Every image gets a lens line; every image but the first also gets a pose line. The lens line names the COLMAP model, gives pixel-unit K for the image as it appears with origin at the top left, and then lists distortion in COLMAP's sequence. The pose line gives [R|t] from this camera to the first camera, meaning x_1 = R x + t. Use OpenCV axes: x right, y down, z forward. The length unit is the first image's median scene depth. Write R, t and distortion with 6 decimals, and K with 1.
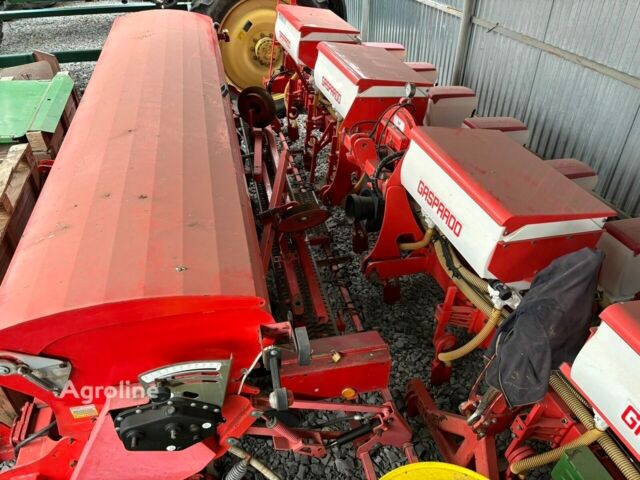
lens RADIAL K [[481.6, 0, 318.8], [0, 481.6, 238.7], [0, 0, 1]] dist [0.048824, -0.053729]
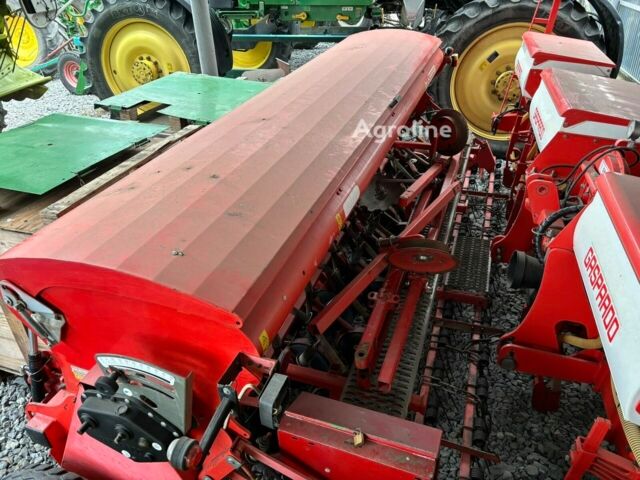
lens RADIAL K [[481.6, 0, 324.5], [0, 481.6, 234.0], [0, 0, 1]] dist [0.048824, -0.053729]
pose [[0.849145, 0.242659, -0.469116, 0.233689], [-0.286182, 0.957911, -0.022519, -0.017951], [0.443907, 0.153375, 0.882849, 0.254827]]
